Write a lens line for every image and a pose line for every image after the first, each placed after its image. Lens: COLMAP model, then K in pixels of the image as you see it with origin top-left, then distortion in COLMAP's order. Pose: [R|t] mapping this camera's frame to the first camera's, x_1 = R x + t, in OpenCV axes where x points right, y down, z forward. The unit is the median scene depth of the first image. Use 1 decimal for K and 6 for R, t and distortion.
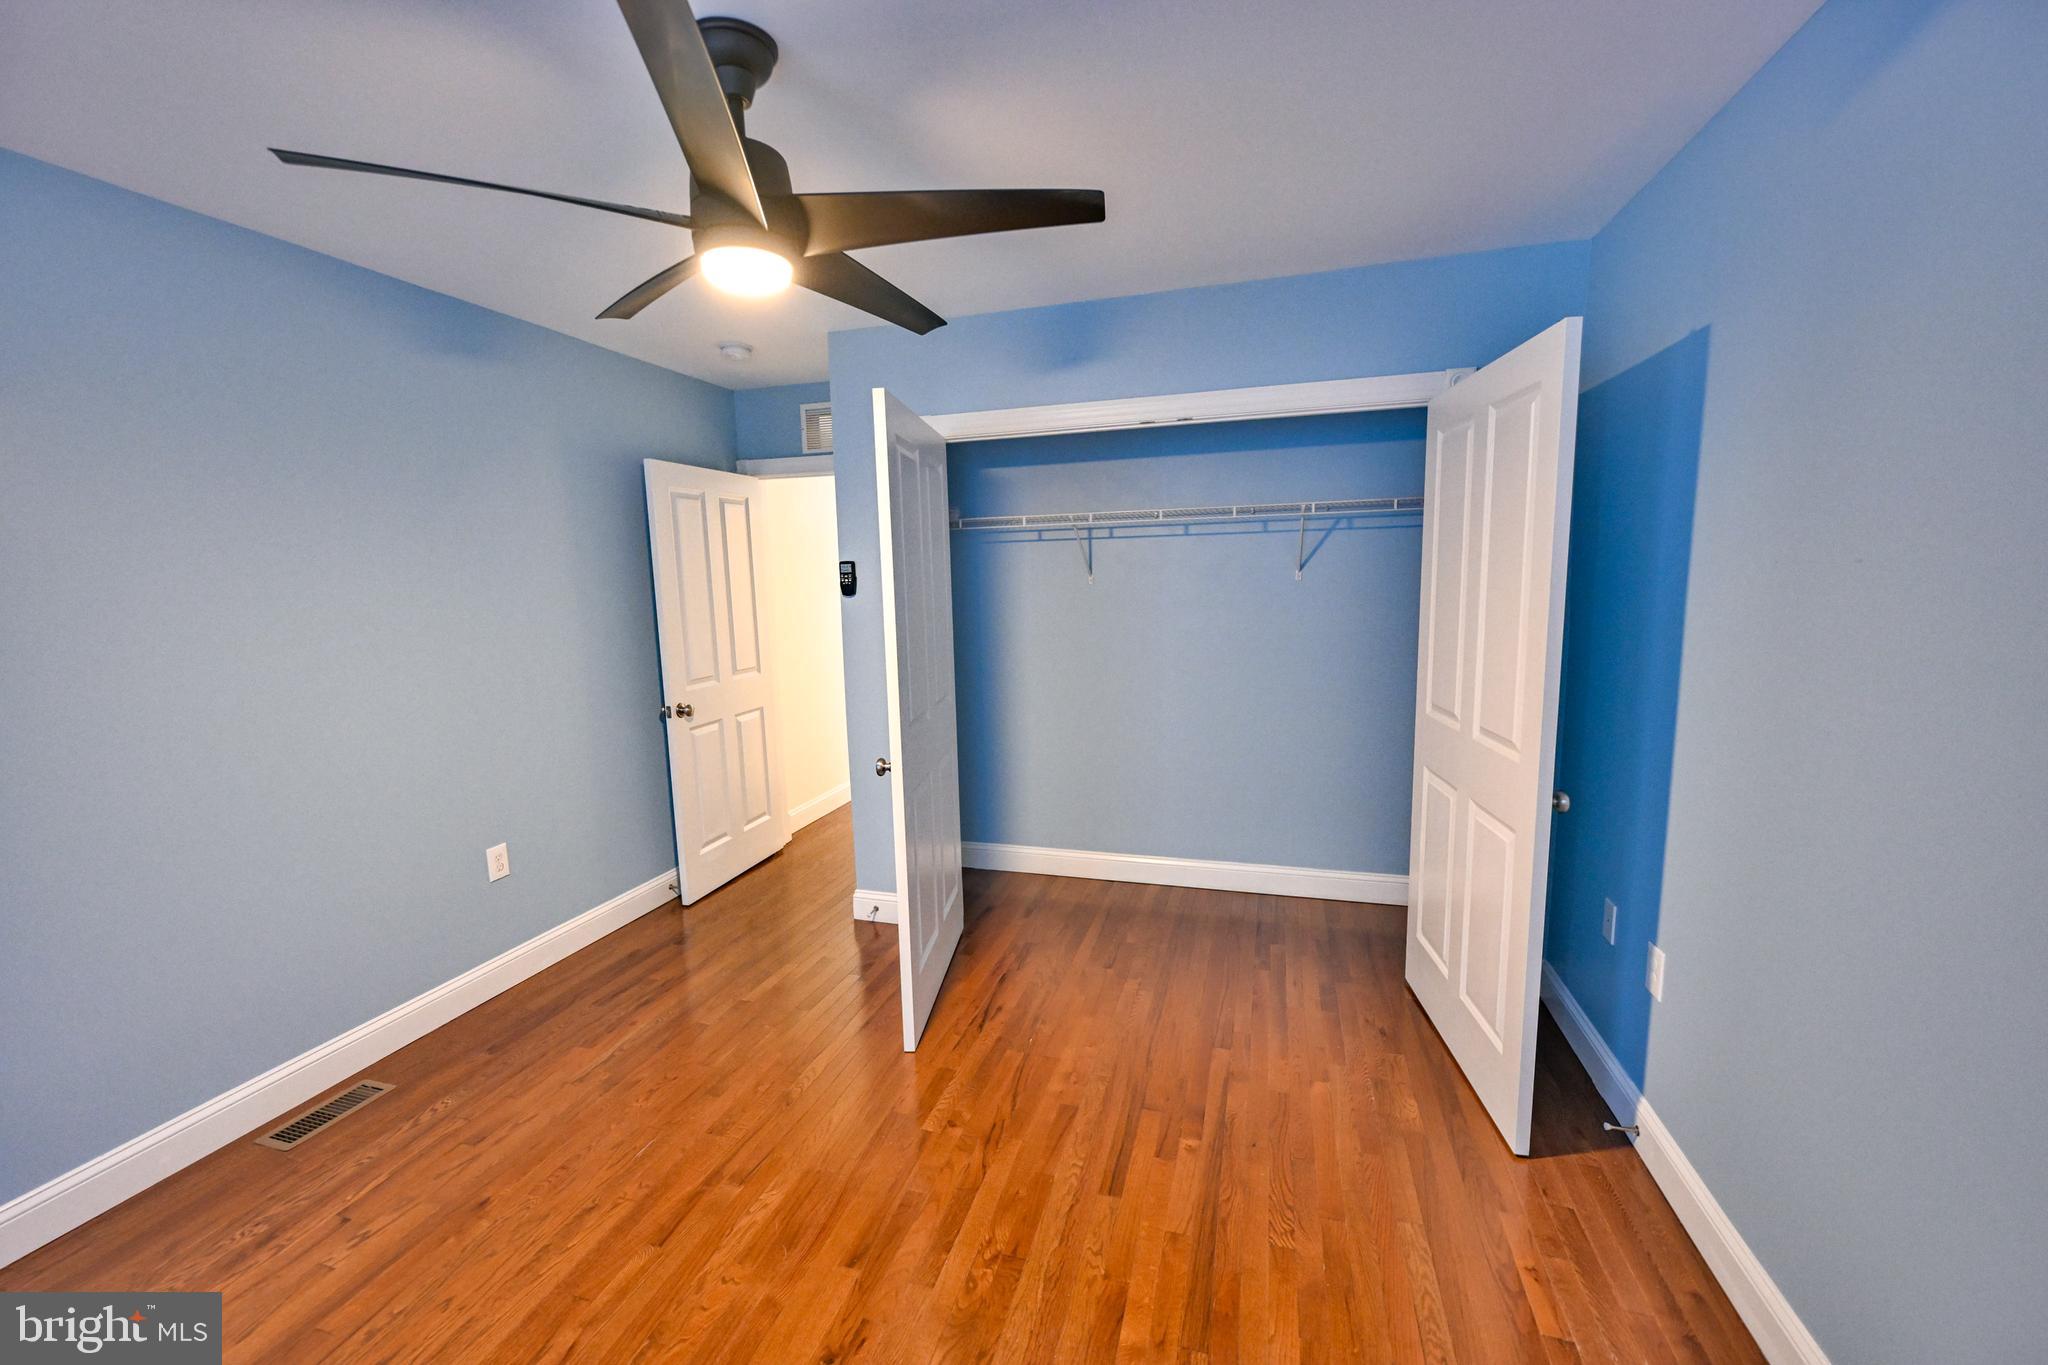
lens RADIAL K [[818.3, 0, 1032.0], [0, 818.3, 673.2], [0, 0, 1]] dist [-0.000843, -0.000084]
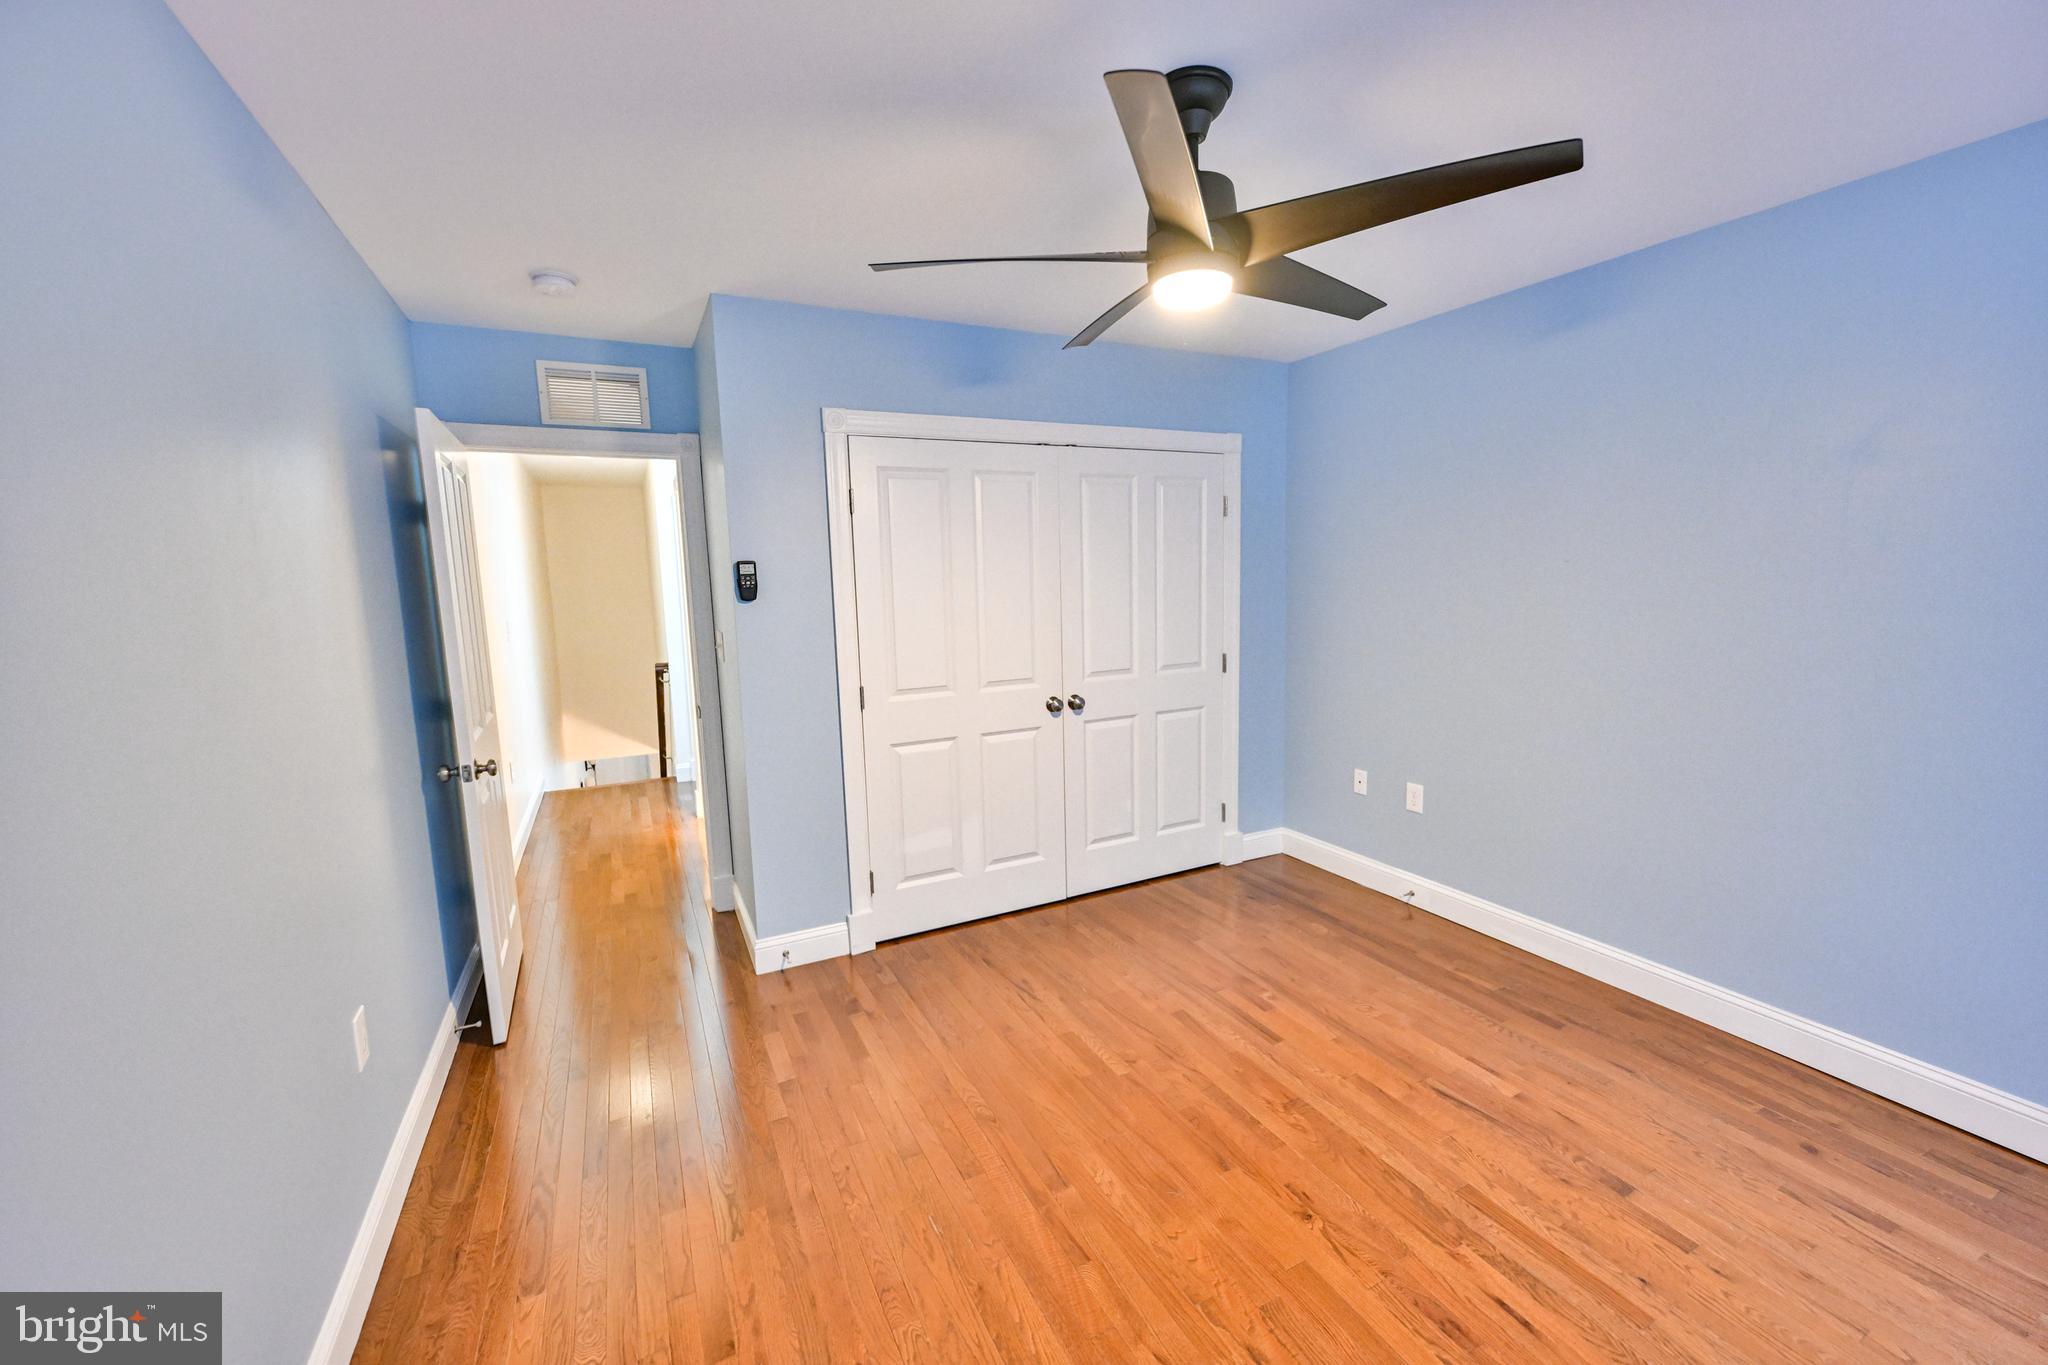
lens RADIAL K [[807.3, 0, 1024.0], [0, 807.3, 682.5], [0, 0, 1]] dist [-0.000748, 0.000026]
pose [[0.724640, -0.088052, 0.683479, -1.052080], [0.091810, 0.995298, 0.030884, -0.016321], [-0.682985, 0.040371, 0.729316, 0.312734]]
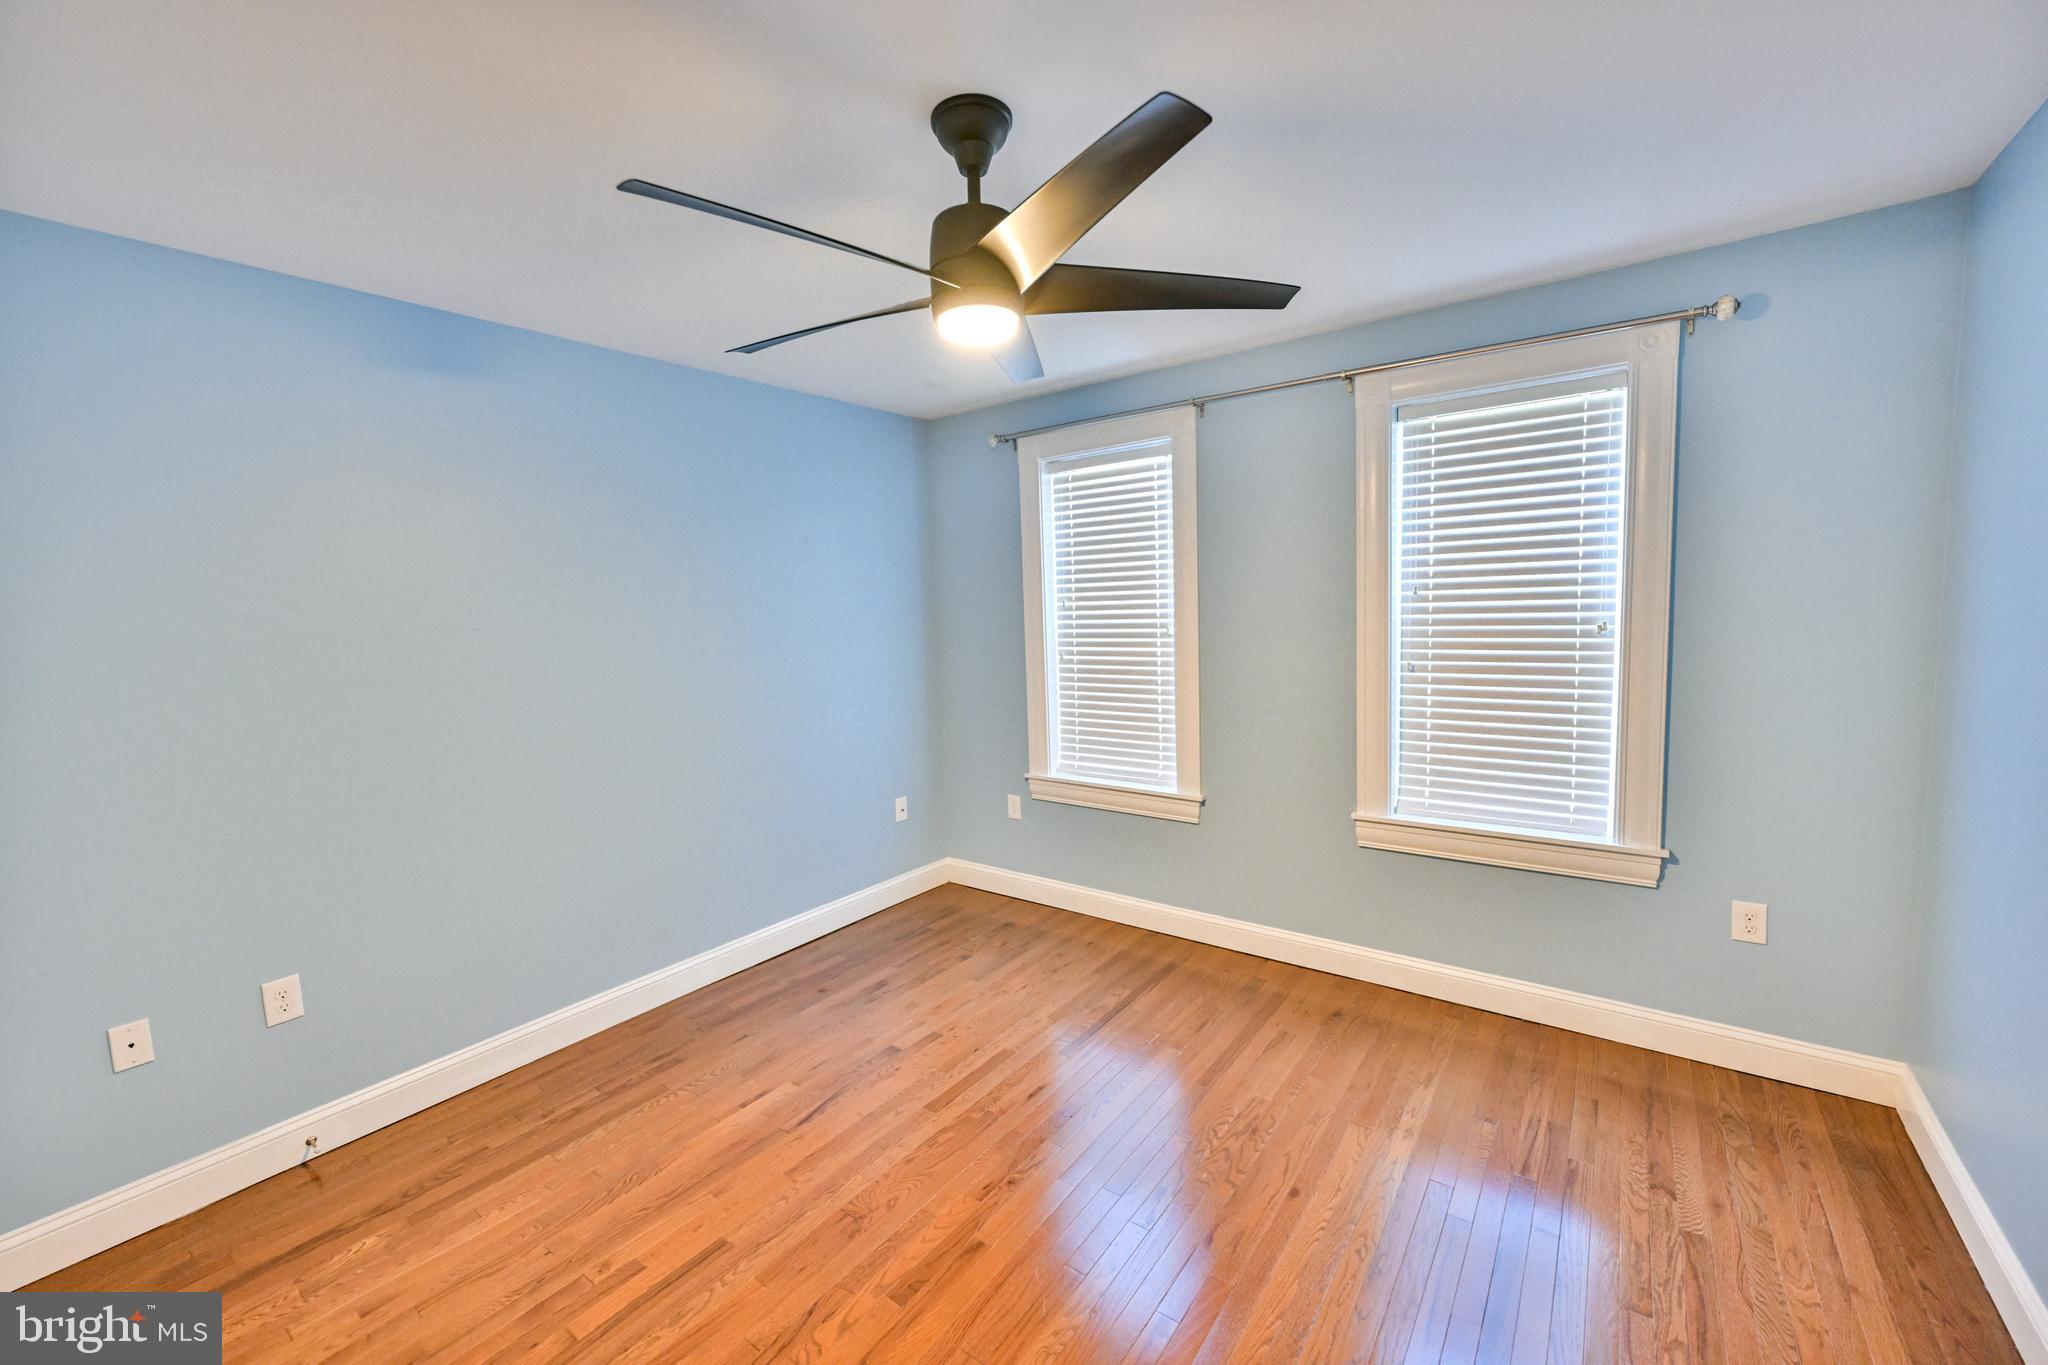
lens RADIAL K [[807.3, 0, 1024.0], [0, 807.3, 682.5], [0, 0, 1]] dist [-0.000748, 0.000026]
pose [[-0.939308, 0.021900, 0.342376, -0.606276], [0.097877, 0.973592, 0.206251, -0.198727], [-0.328818, 0.227244, -0.916646, 1.649233]]
